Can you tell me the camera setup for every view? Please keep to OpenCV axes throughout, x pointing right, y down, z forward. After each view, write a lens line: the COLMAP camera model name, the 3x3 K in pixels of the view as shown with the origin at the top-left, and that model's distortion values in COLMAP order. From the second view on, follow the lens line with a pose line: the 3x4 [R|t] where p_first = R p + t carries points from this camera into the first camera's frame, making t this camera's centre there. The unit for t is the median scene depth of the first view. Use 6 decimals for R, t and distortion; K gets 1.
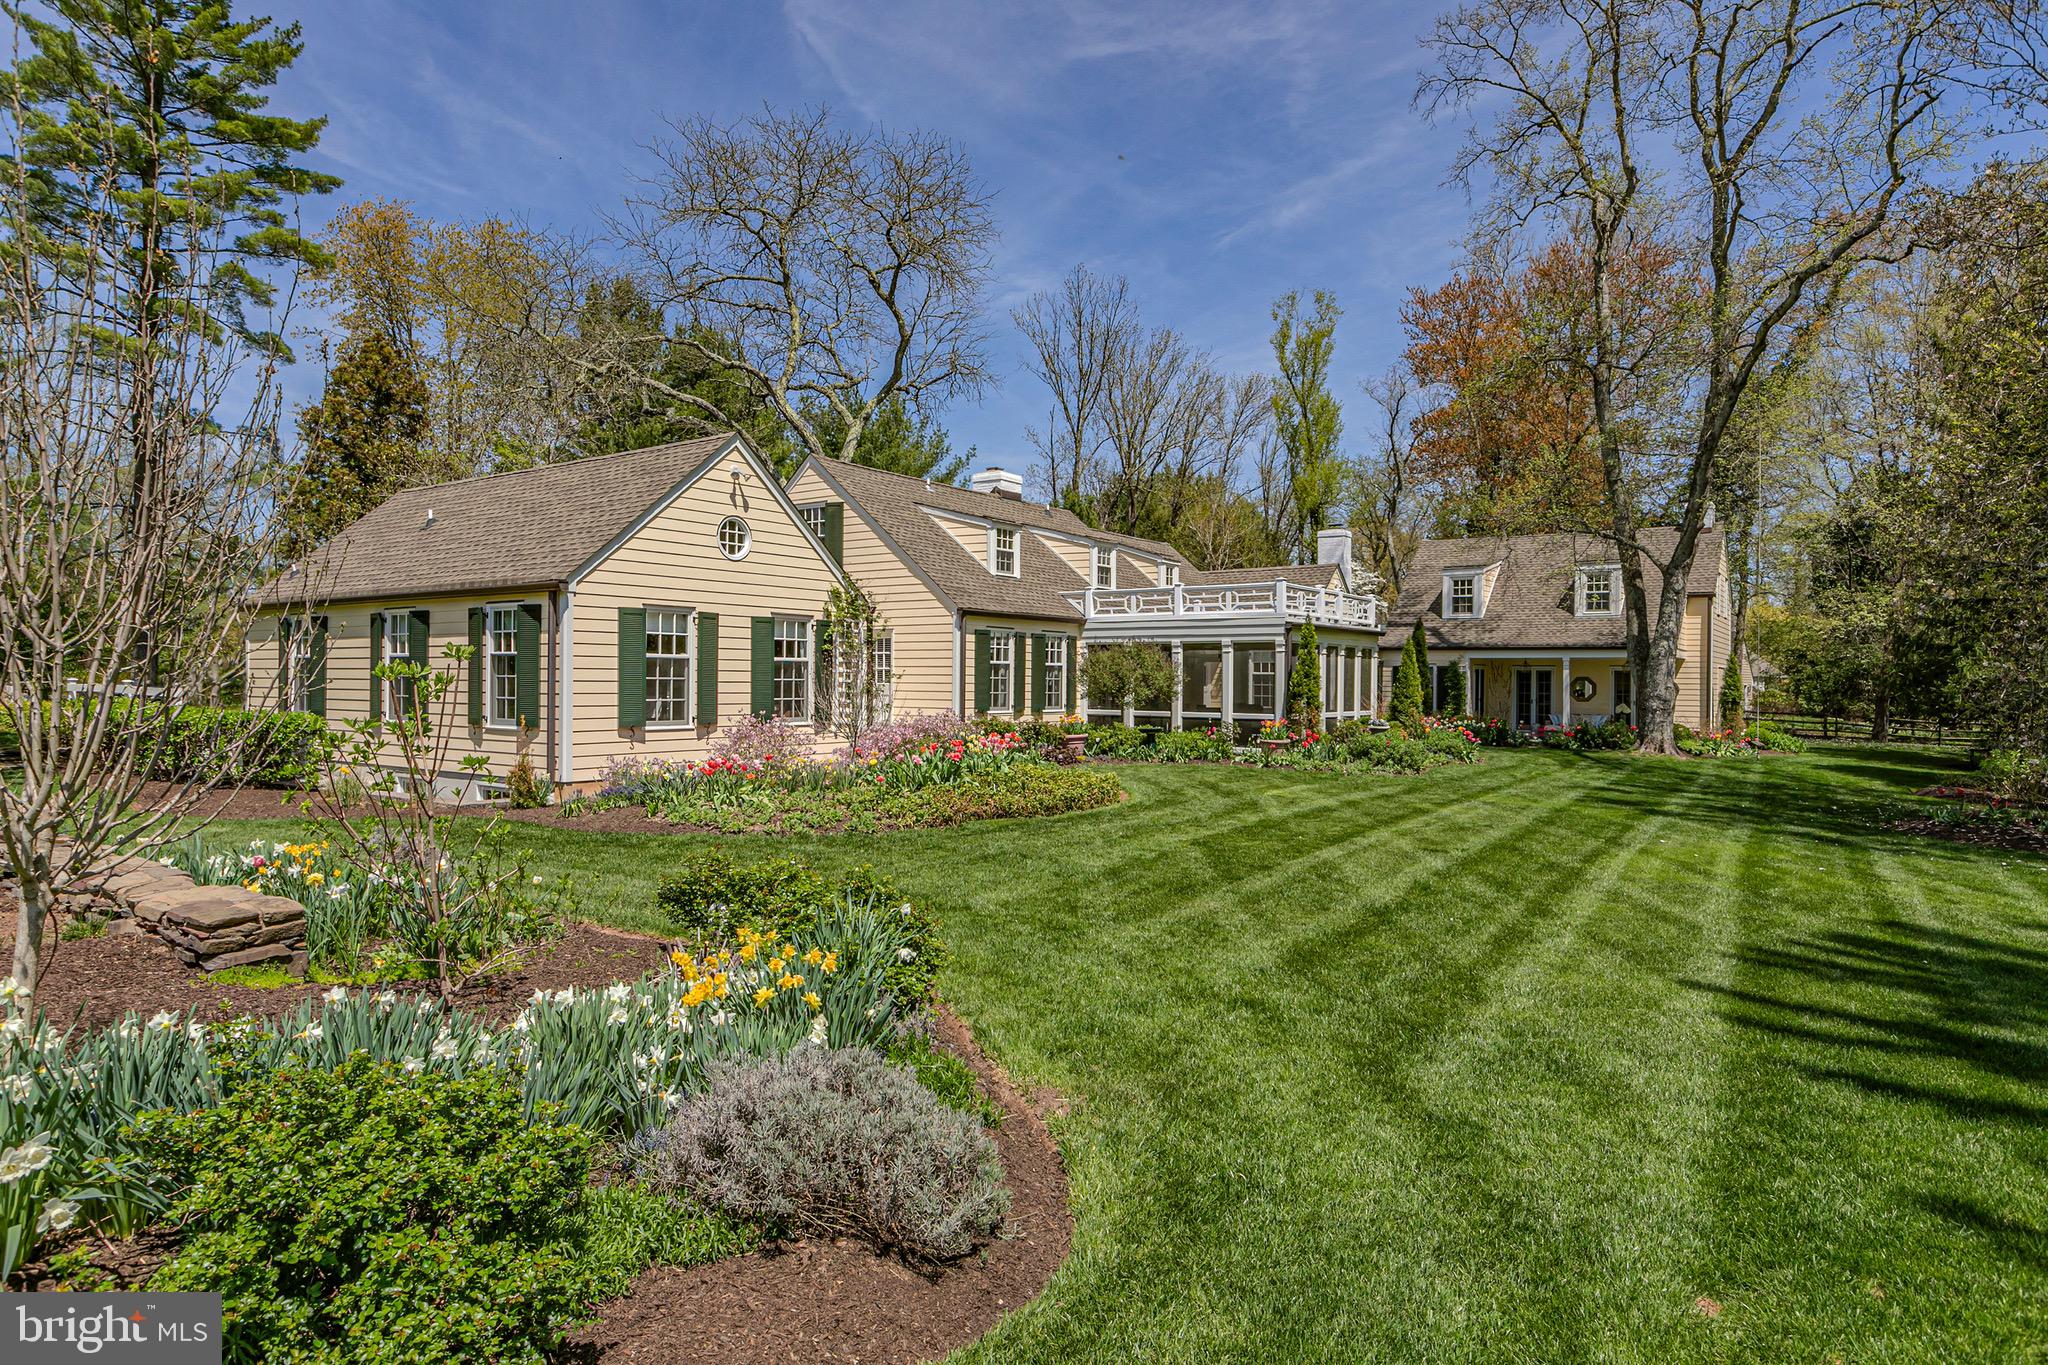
lens RADIAL K [[1214.6, 0, 1024.0], [0, 1214.6, 682.5], [0, 0, 1]] dist [0.000123, -0.000411]
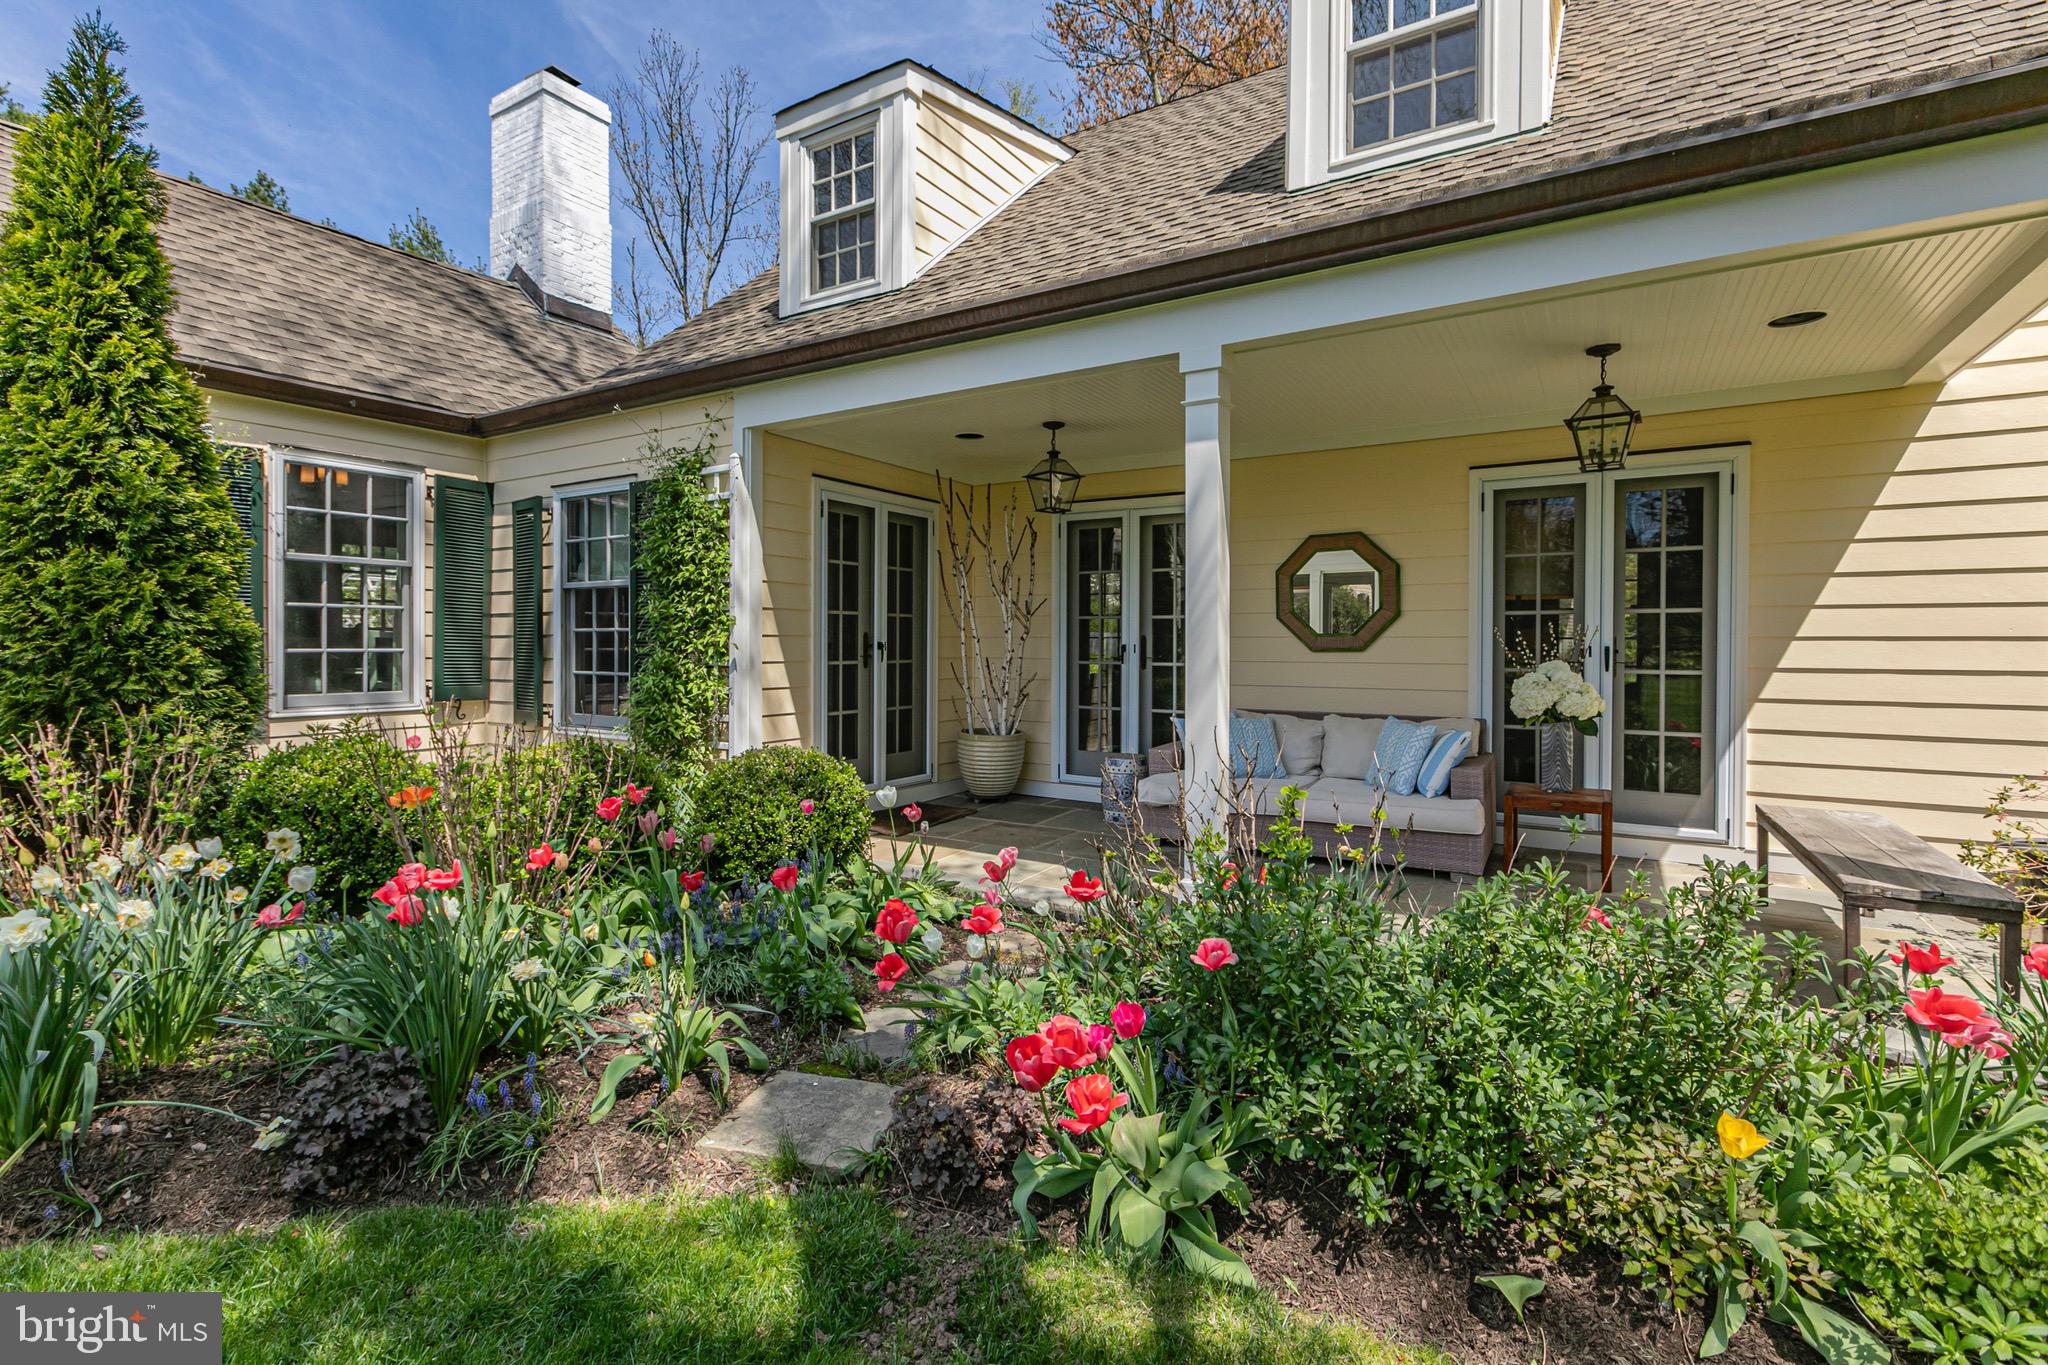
lens RADIAL K [[948.1, 0, 978.4], [0, 948.1, 642.3], [0, 0, 1]] dist [-0.000715, -0.000013]
pose [[0.999637, -0.007478, 0.025889, 0.403597], [0.007460, 0.999972, 0.000766, 0.013708], [-0.025894, -0.000572, 0.999665, 0.859995]]
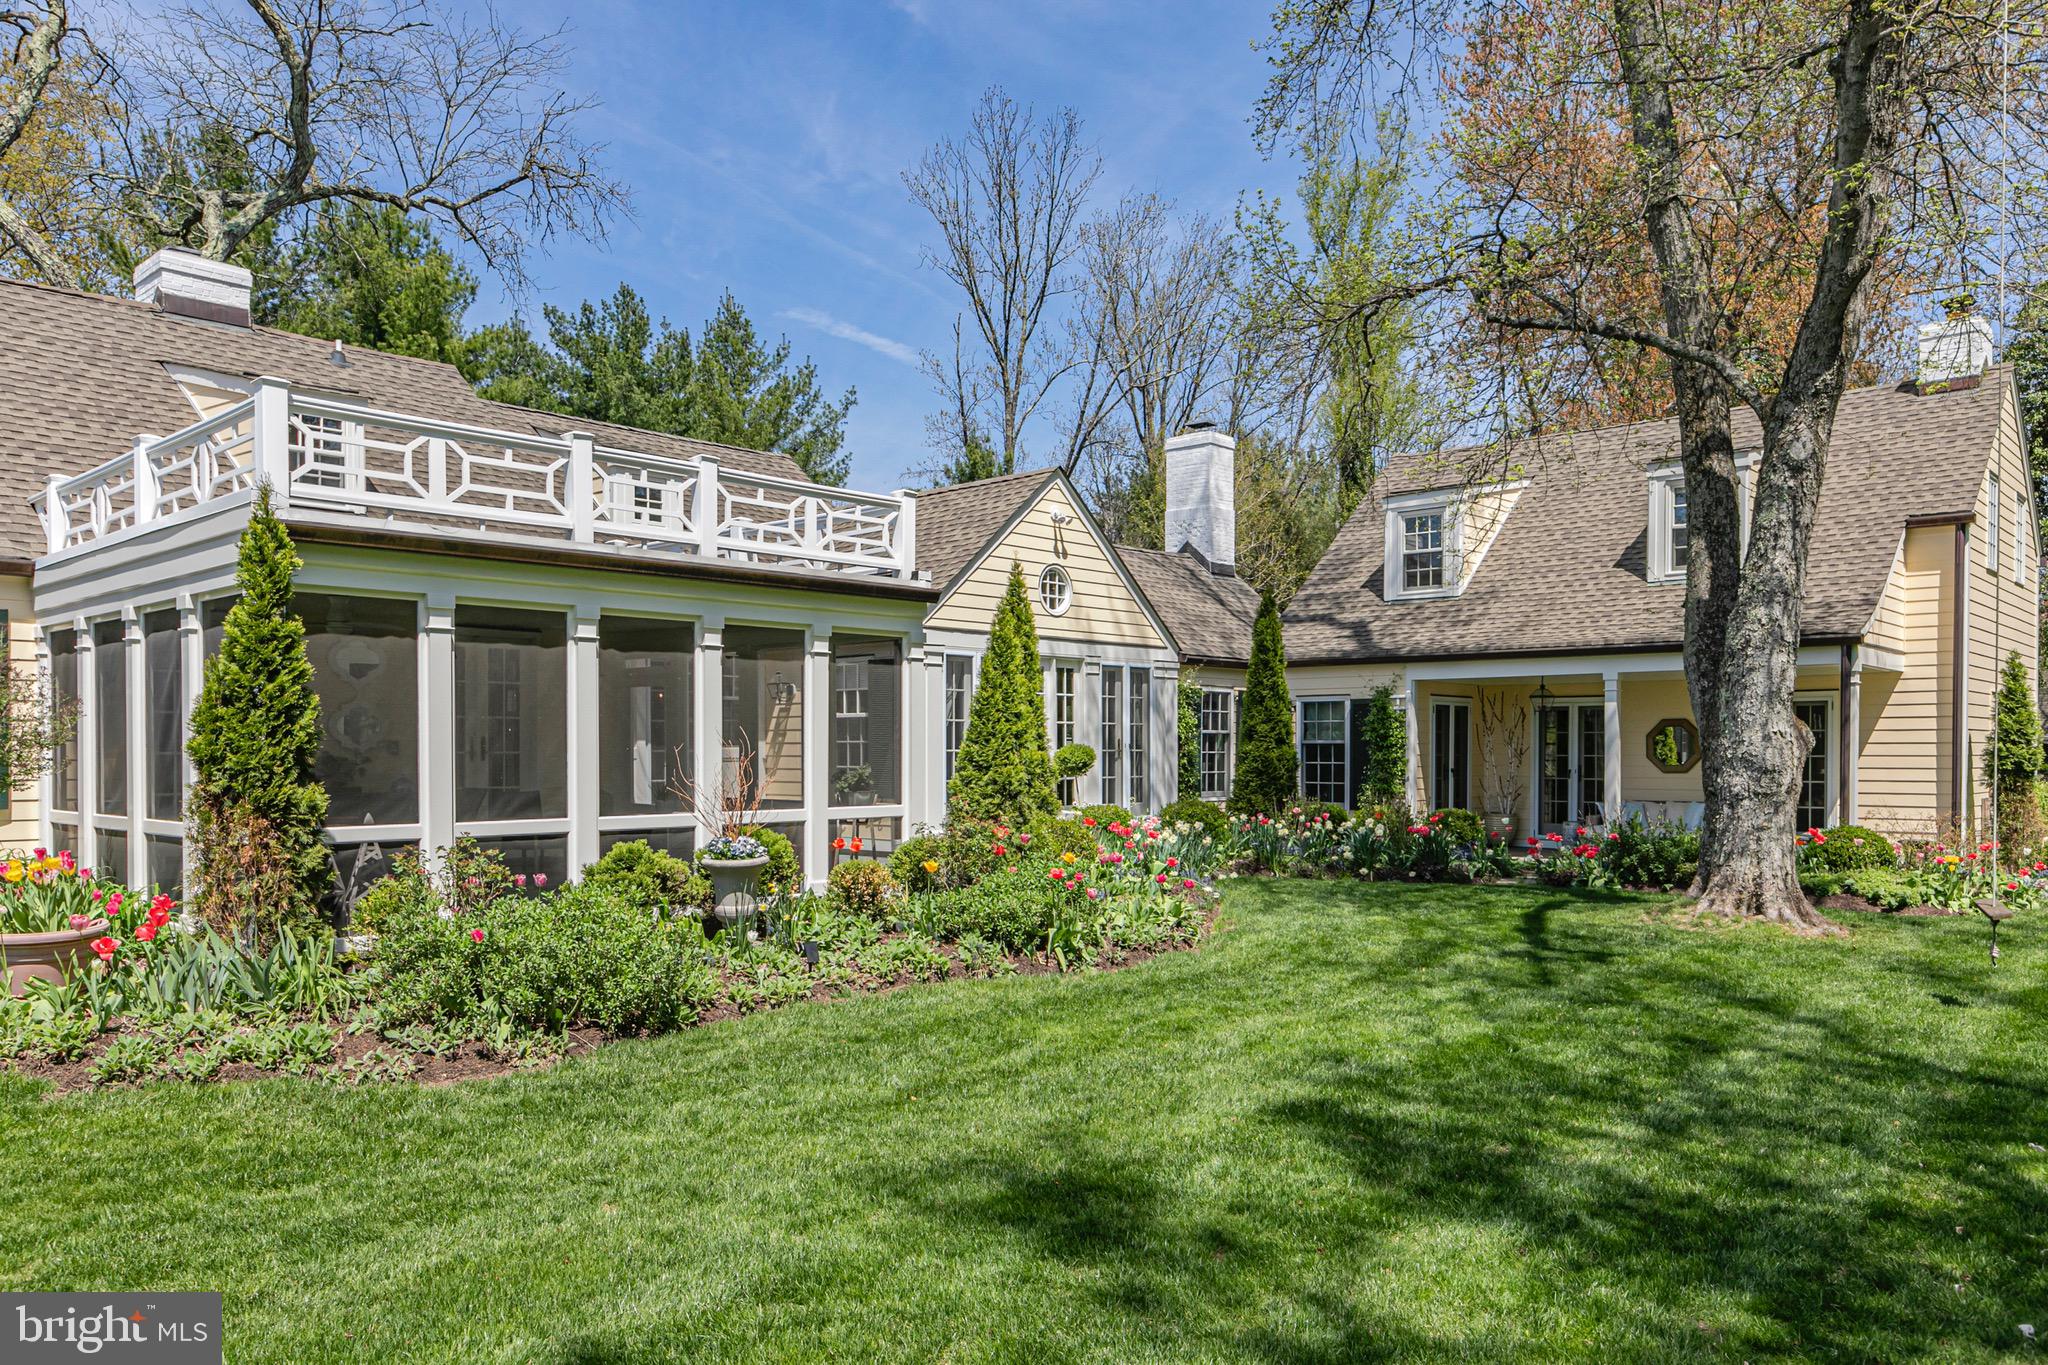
lens RADIAL K [[1482.5, 0, 1025.2], [0, 1482.5, 785.4], [0, 0, 1]] dist [-0.001415, 0.004318]
pose [[0.992972, -0.006903, -0.118144, 0.290357], [0.009629, 0.999700, 0.022521, 0.005706], [0.117953, -0.023500, 0.992741, 0.429993]]
